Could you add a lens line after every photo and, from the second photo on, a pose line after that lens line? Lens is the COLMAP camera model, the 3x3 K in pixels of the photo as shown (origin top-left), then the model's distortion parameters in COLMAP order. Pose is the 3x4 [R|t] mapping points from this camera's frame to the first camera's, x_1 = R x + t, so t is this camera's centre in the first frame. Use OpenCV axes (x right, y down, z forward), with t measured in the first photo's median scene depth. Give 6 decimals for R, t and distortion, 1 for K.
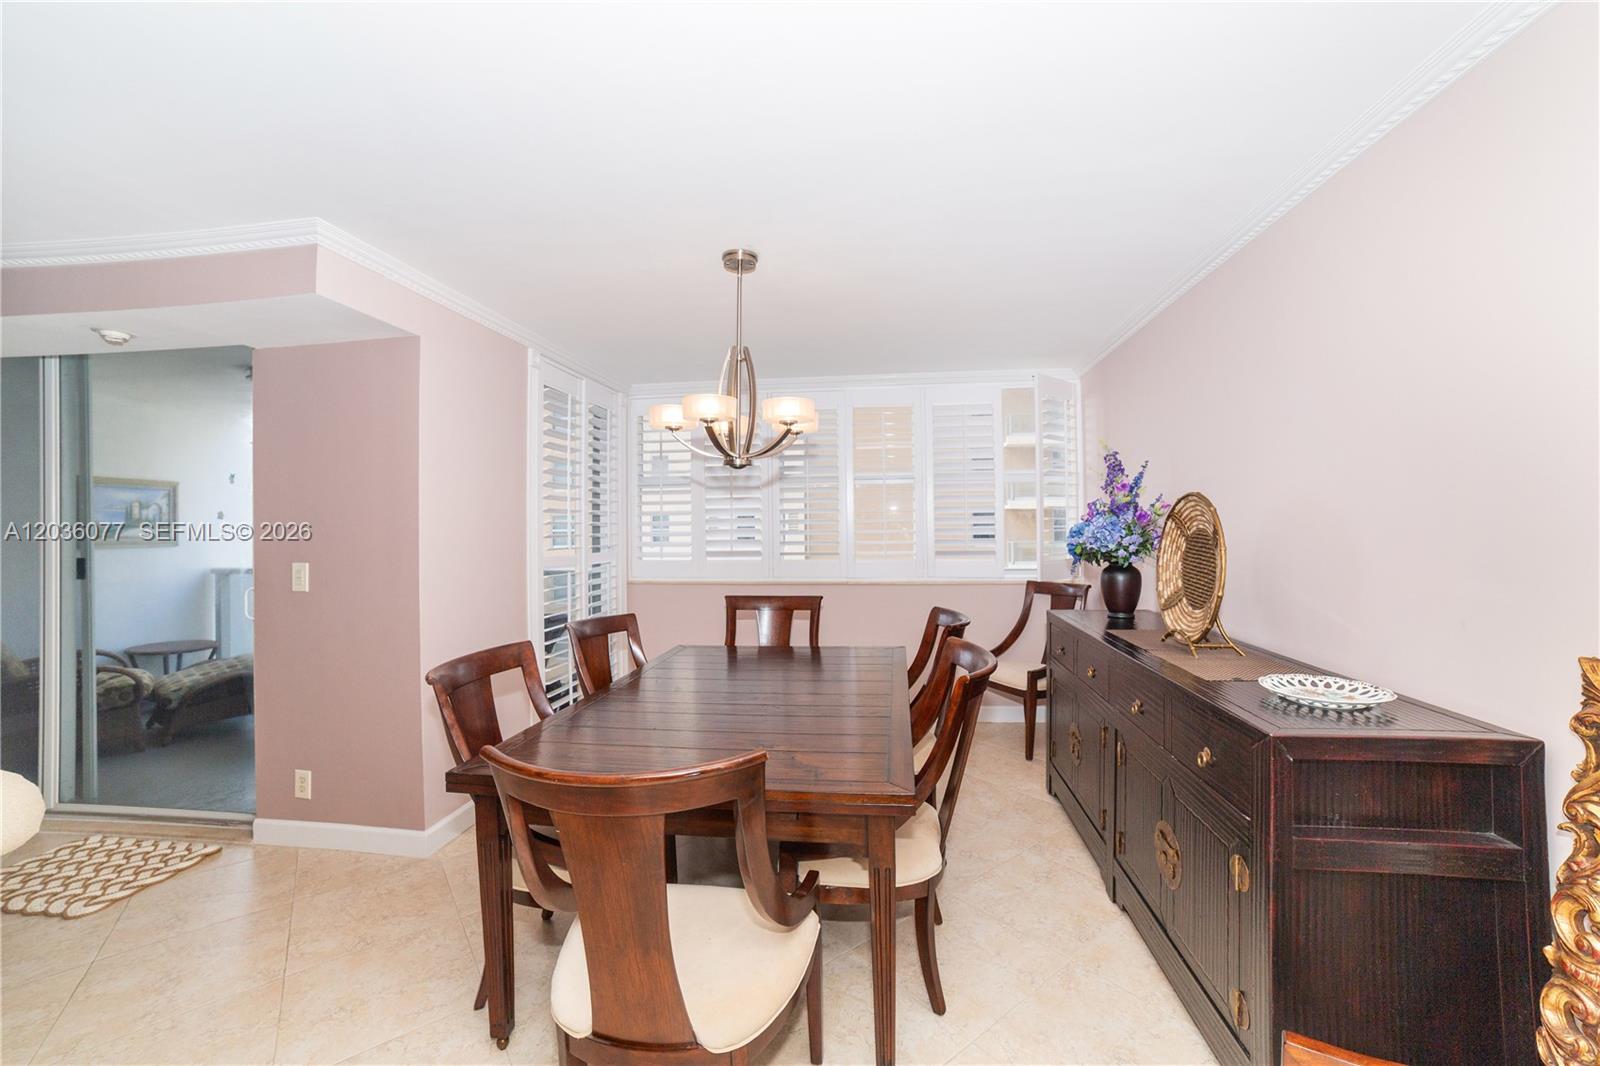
lens RADIAL K [[677.8, 0, 808.1], [0, 677.8, 507.3], [0, 0, 1]] dist [-0.002392, -0.000033]
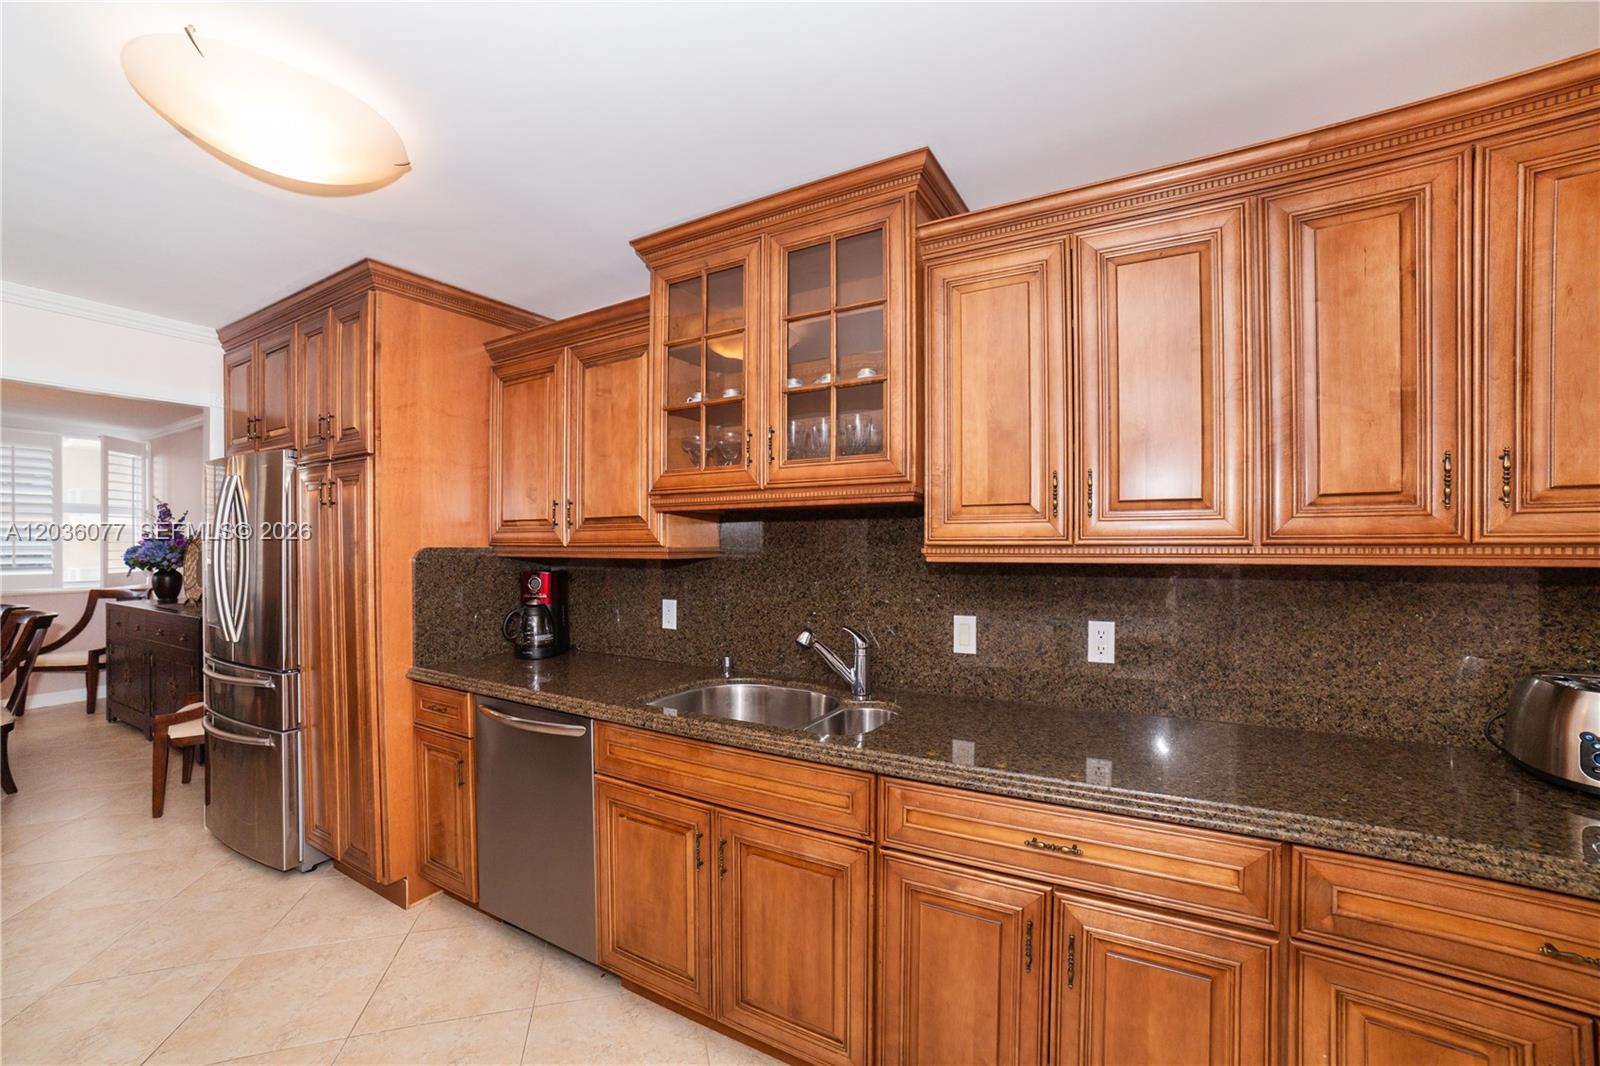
lens RADIAL K [[688.0, 0, 801.6], [0, 688.0, 545.6], [0, 0, 1]] dist [-0.019694, -0.000183]
pose [[0.408540, 0.003722, 0.912733, -0.432513], [-0.035872, 0.999285, 0.011981, -0.054579], [-0.912035, -0.037637, 0.408381, -1.133508]]
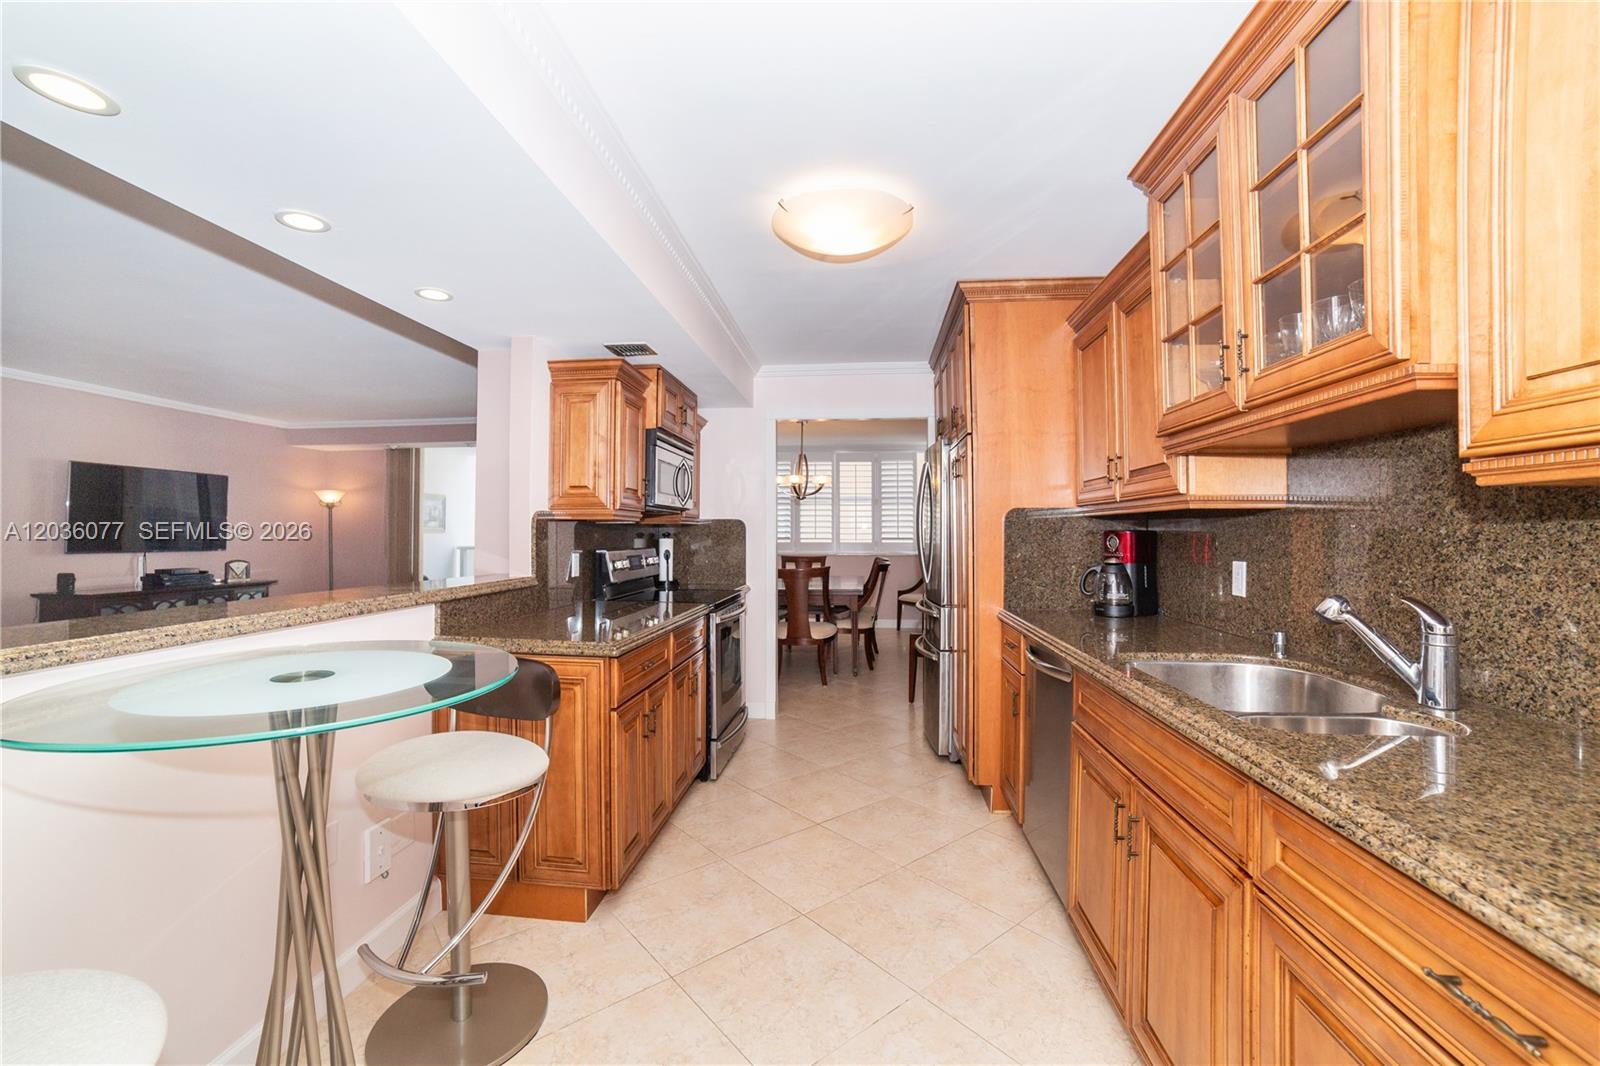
lens RADIAL K [[677.8, 0, 808.1], [0, 677.8, 507.3], [0, 0, 1]] dist [-0.002392, -0.000033]
pose [[0.998622, 0.009547, 0.051594, -0.173291], [-0.009476, 0.999954, -0.001632, -0.017687], [-0.051607, 0.001141, 0.998667, -1.348141]]
